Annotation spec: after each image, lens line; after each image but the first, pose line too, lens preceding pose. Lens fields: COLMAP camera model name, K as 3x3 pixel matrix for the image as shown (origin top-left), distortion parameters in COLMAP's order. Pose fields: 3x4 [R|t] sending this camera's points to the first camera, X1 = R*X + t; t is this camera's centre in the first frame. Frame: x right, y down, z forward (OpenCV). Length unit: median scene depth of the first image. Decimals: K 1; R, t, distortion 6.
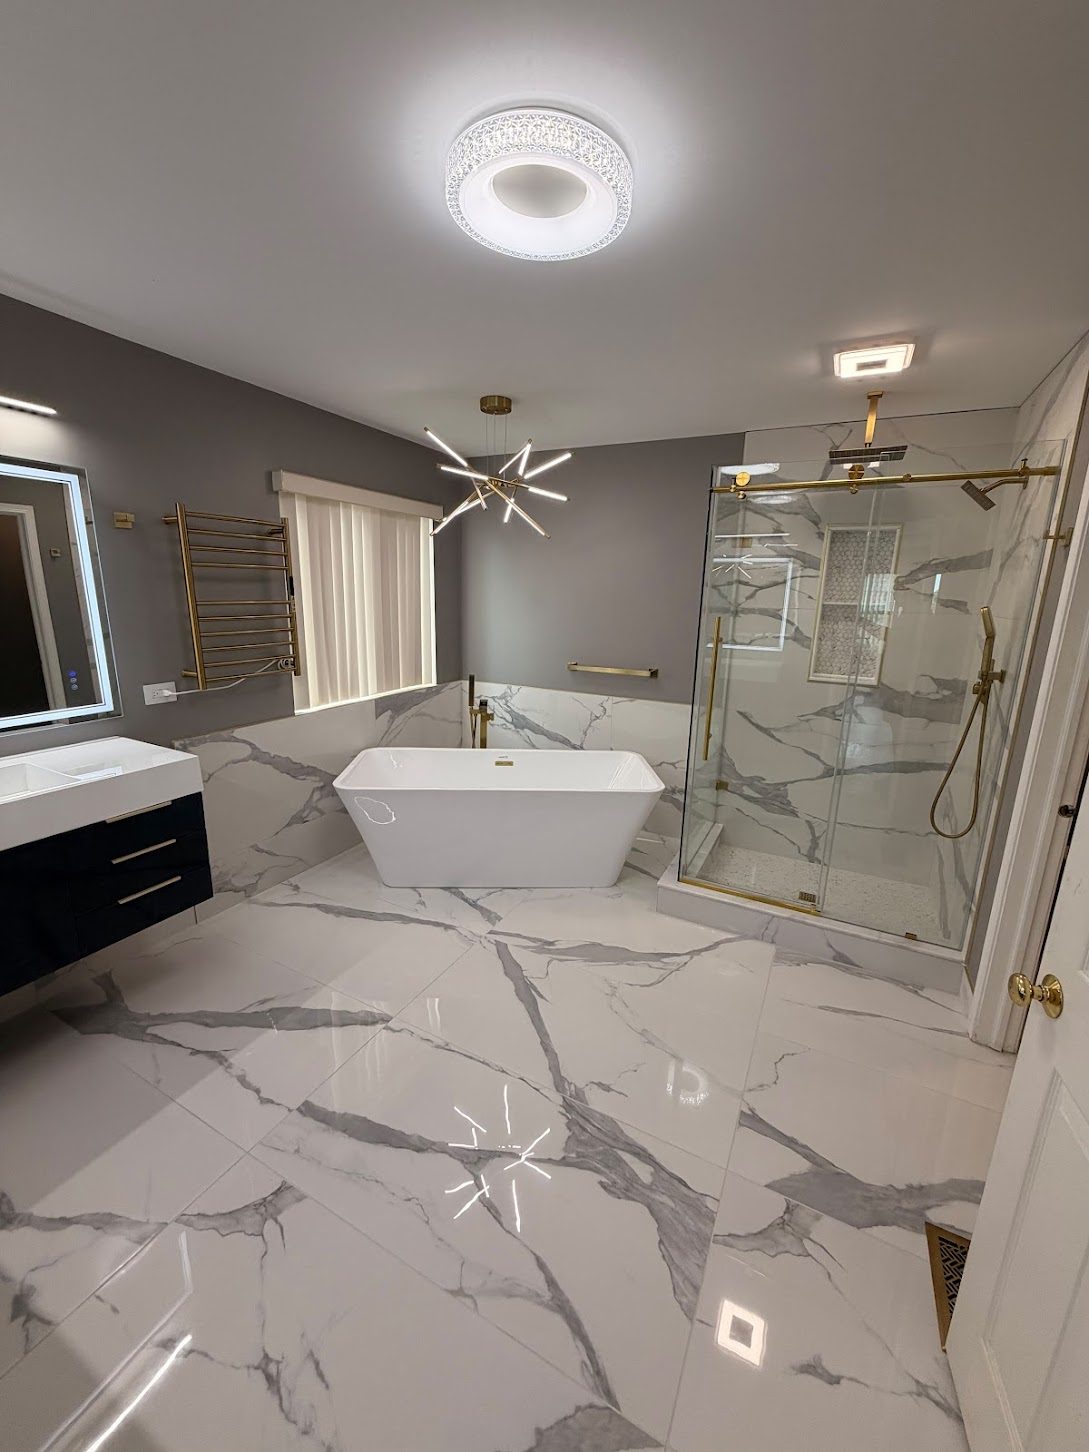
lens RADIAL K [[576.2, 0, 541.2], [0, 576.2, 725.3], [0, 0, 1]] dist [-0.002217, -0.000089]
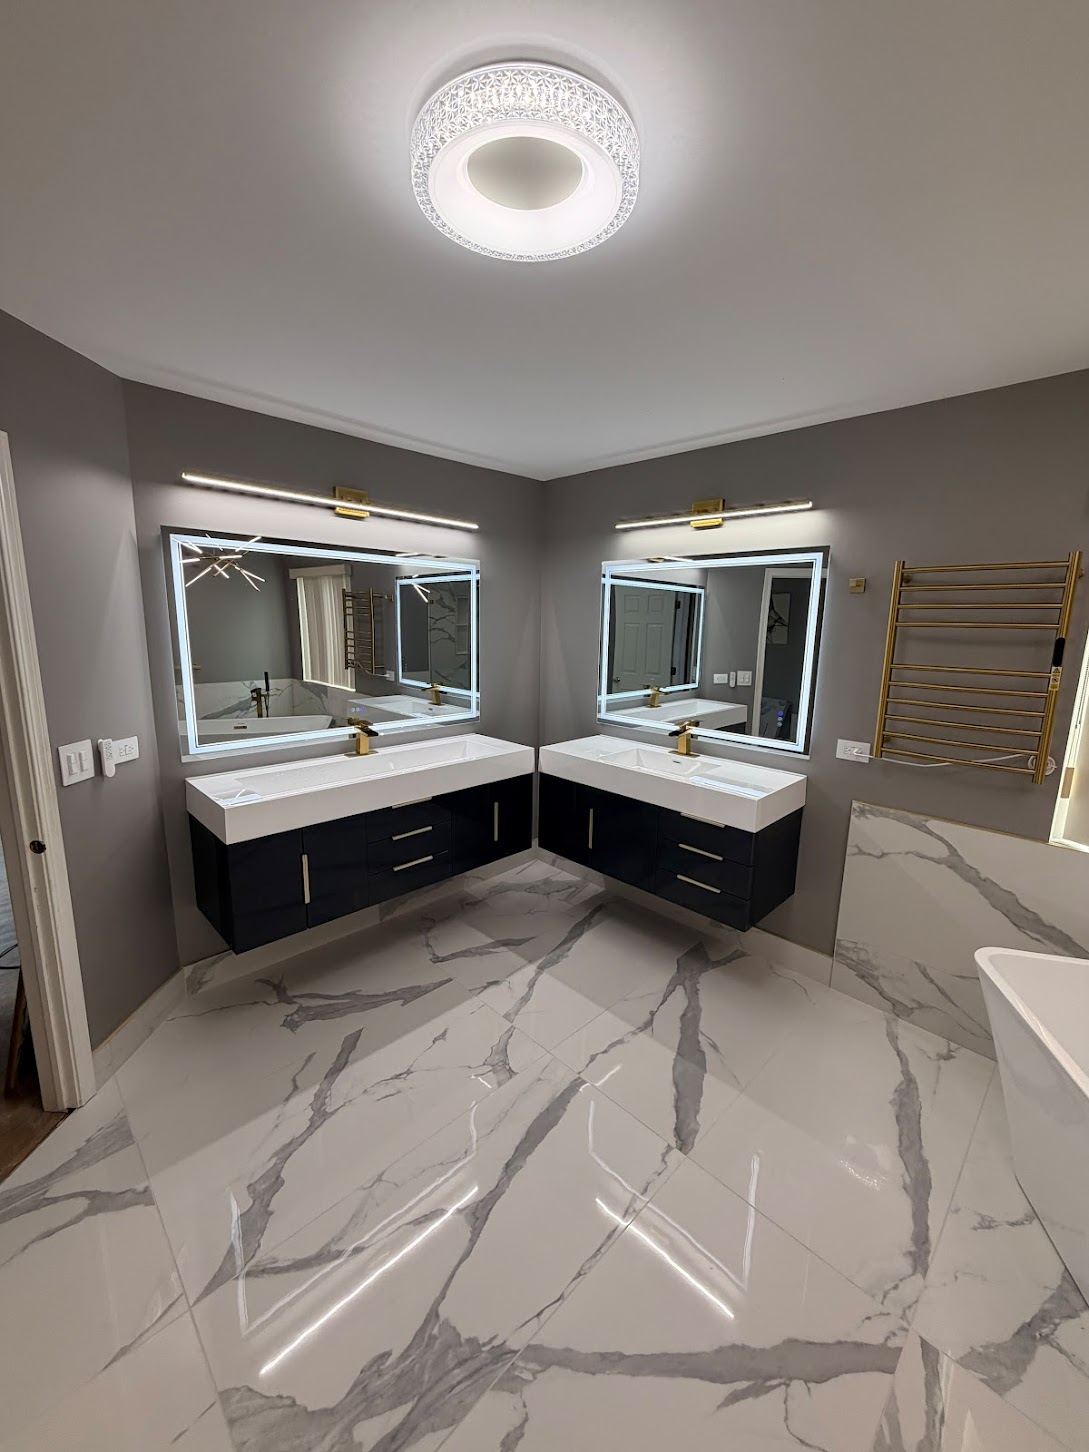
lens RADIAL K [[576.2, 0, 543.4], [0, 576.2, 720.9], [0, 0, 1]] dist [-0.002217, -0.000089]
pose [[-0.300242, 0.139227, -0.943648, 0.555149], [-0.246596, 0.944330, 0.217787, -0.237905], [0.921437, 0.298088, -0.249195, 0.919487]]
